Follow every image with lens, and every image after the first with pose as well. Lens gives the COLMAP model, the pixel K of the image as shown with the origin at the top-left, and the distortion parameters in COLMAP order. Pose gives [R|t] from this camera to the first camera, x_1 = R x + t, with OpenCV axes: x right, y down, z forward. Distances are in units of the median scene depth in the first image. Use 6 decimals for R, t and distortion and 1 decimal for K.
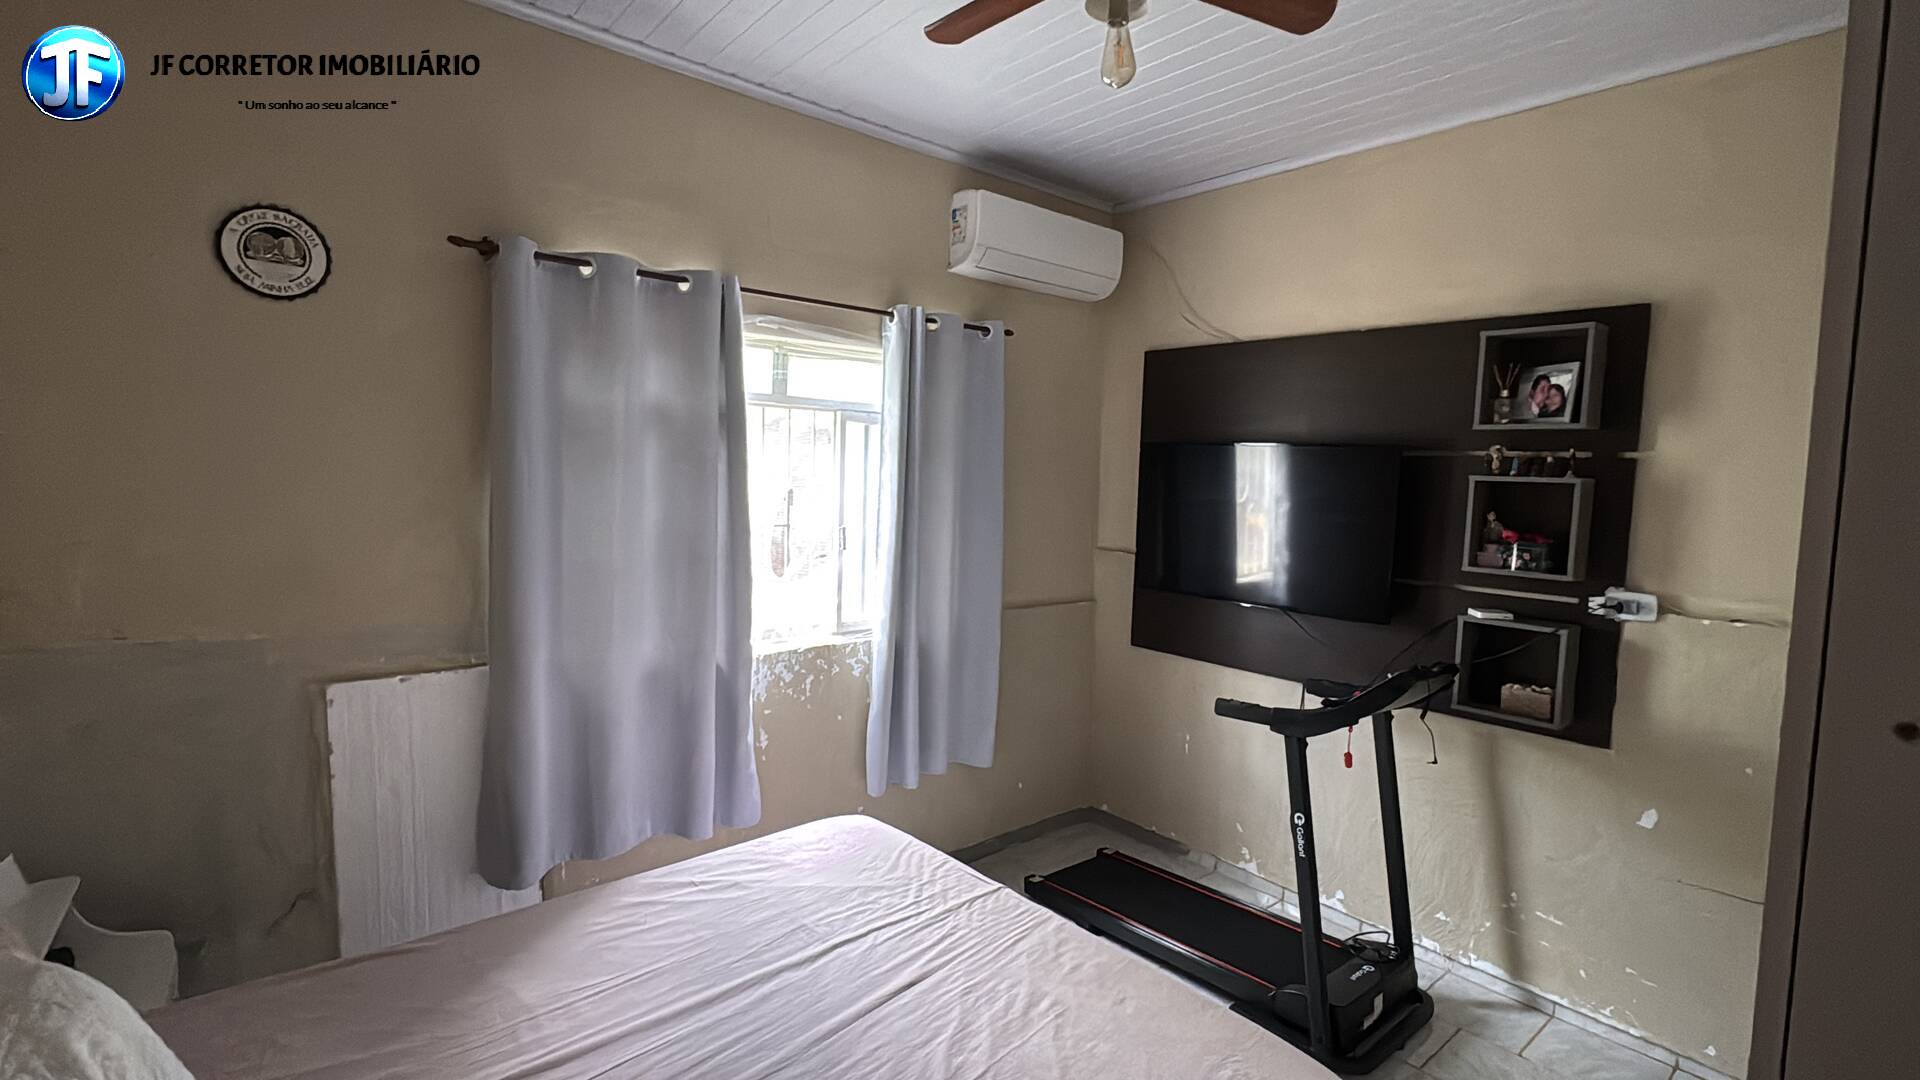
lens RADIAL K [[864.3, 0, 960.6], [0, 864.3, 554.9], [0, 0, 1]] dist [-0.001159, -0.000672]
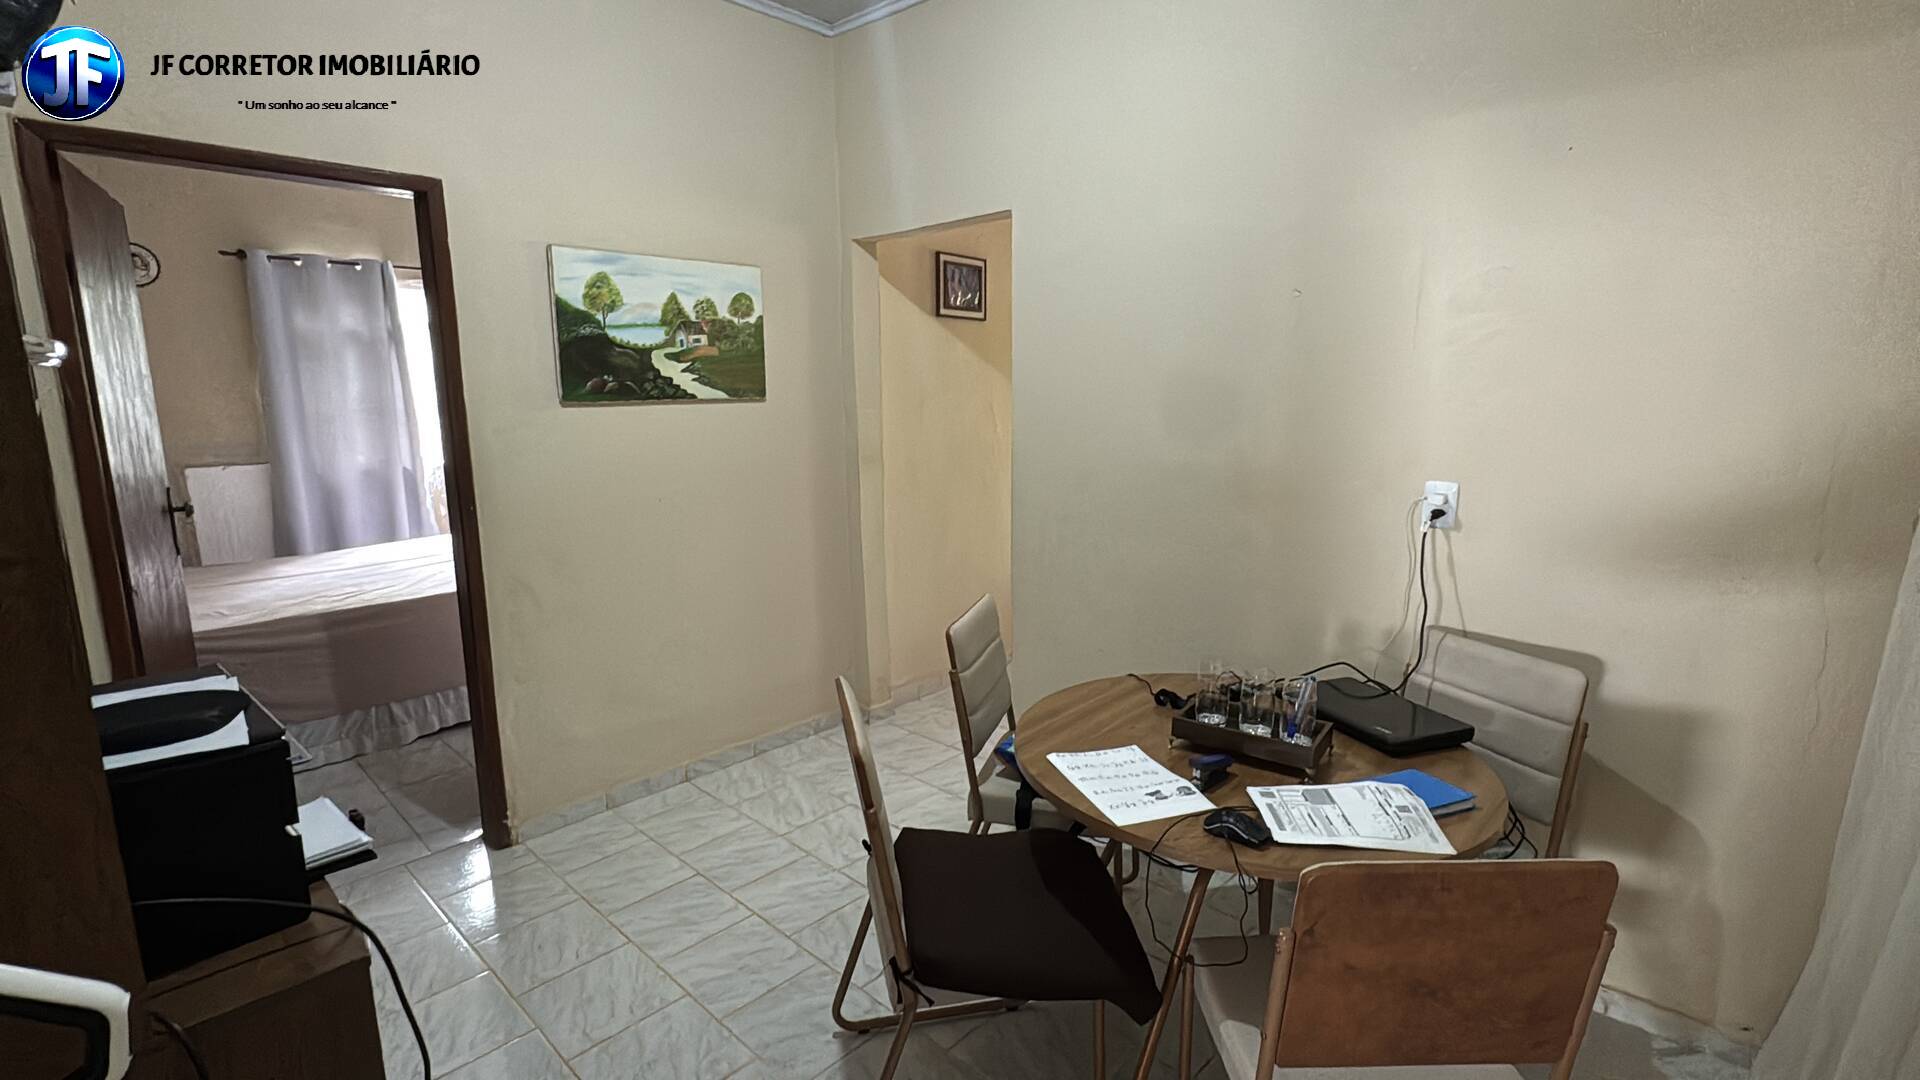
lens RADIAL K [[864.3, 0, 952.6], [0, 864.3, 554.9], [0, 0, 1]] dist [-0.001159, -0.000672]
pose [[0.995209, -0.053079, 0.082112, 0.882685], [0.045050, 0.994292, 0.096718, 0.217839], [-0.086777, -0.092556, 0.991919, -1.183168]]
